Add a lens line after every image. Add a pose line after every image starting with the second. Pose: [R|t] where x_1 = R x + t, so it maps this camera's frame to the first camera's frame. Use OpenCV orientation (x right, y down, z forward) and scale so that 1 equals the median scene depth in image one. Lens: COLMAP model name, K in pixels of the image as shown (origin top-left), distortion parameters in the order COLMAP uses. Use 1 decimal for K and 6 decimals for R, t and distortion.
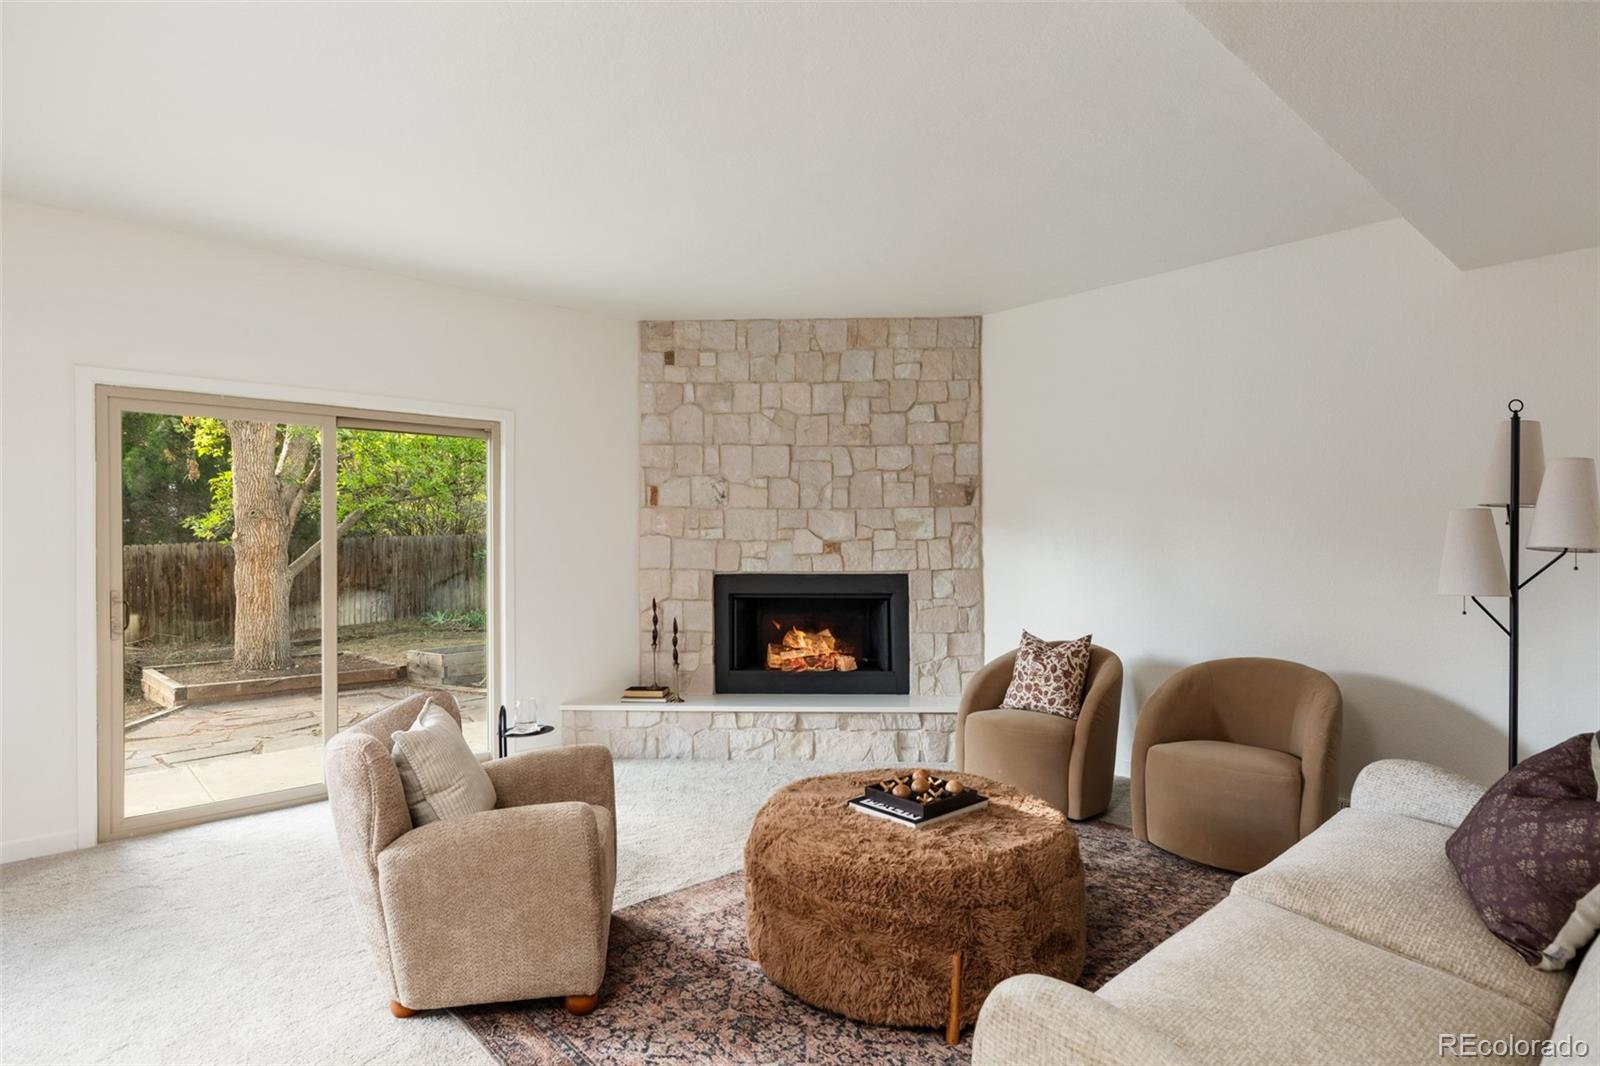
lens RADIAL K [[851.7, 0, 813.1], [0, 851.7, 541.3], [0, 0, 1]] dist [-0.002495, -0.001368]
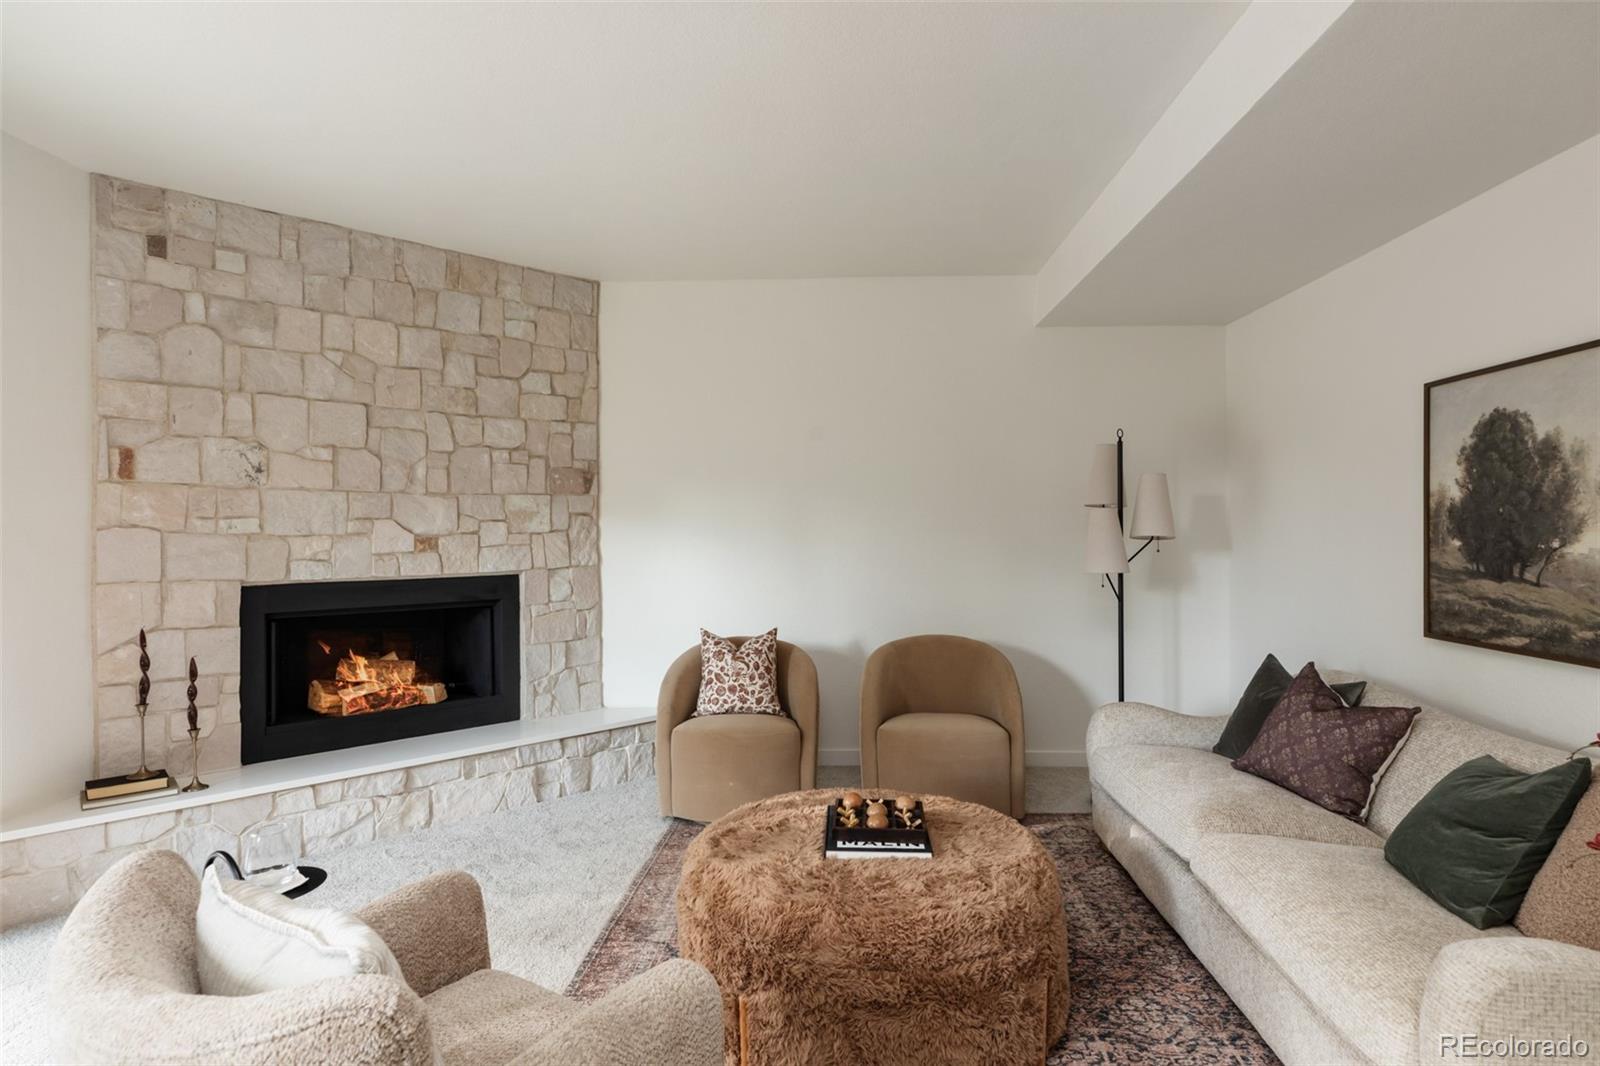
lens RADIAL K [[851.3, 0, 800.0], [0, 851.3, 533.0], [0, 0, 1]] dist [0.002946, -0.000274]
pose [[0.705182, -0.004696, 0.709011, -0.285016], [0.005902, 0.999982, 0.000753, -0.001103], [-0.709002, 0.003654, 0.705197, 0.222568]]
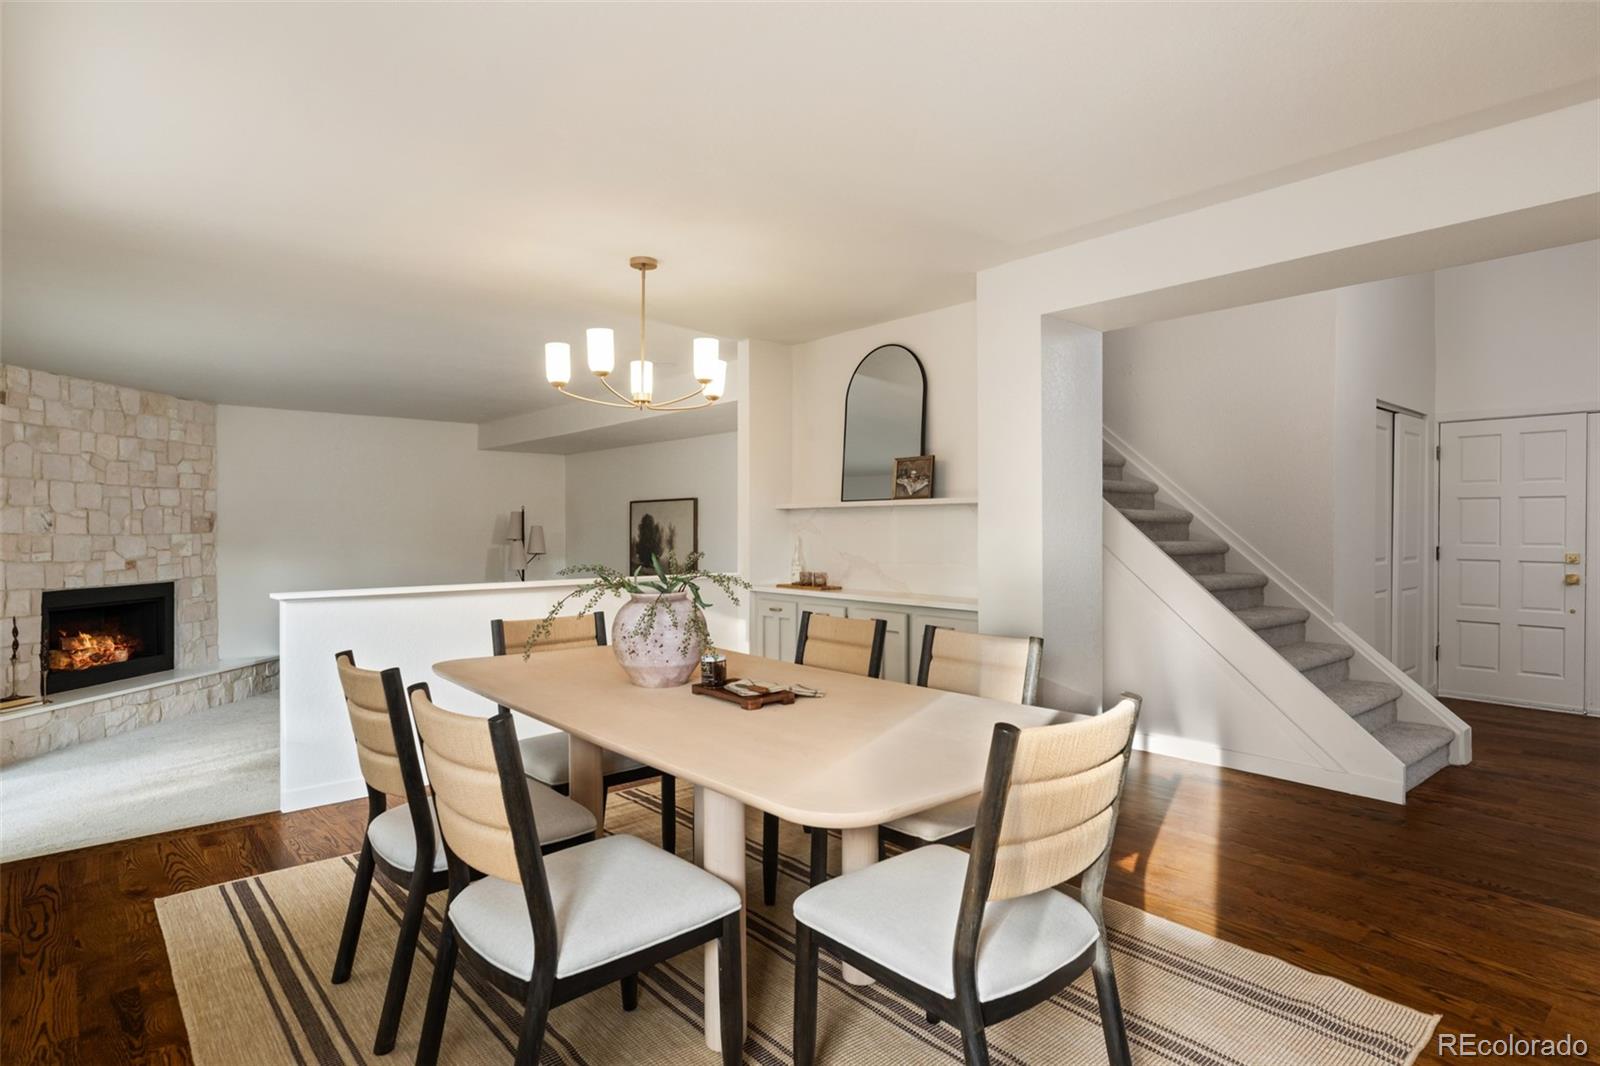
lens RADIAL K [[851.7, 0, 813.1], [0, 851.7, 541.3], [0, 0, 1]] dist [-0.002495, -0.001368]
pose [[0.014981, -0.013121, 0.999802, -1.259754], [0.005812, 0.999898, 0.013035, -0.039328], [-0.999871, 0.005616, 0.015056, -0.057759]]
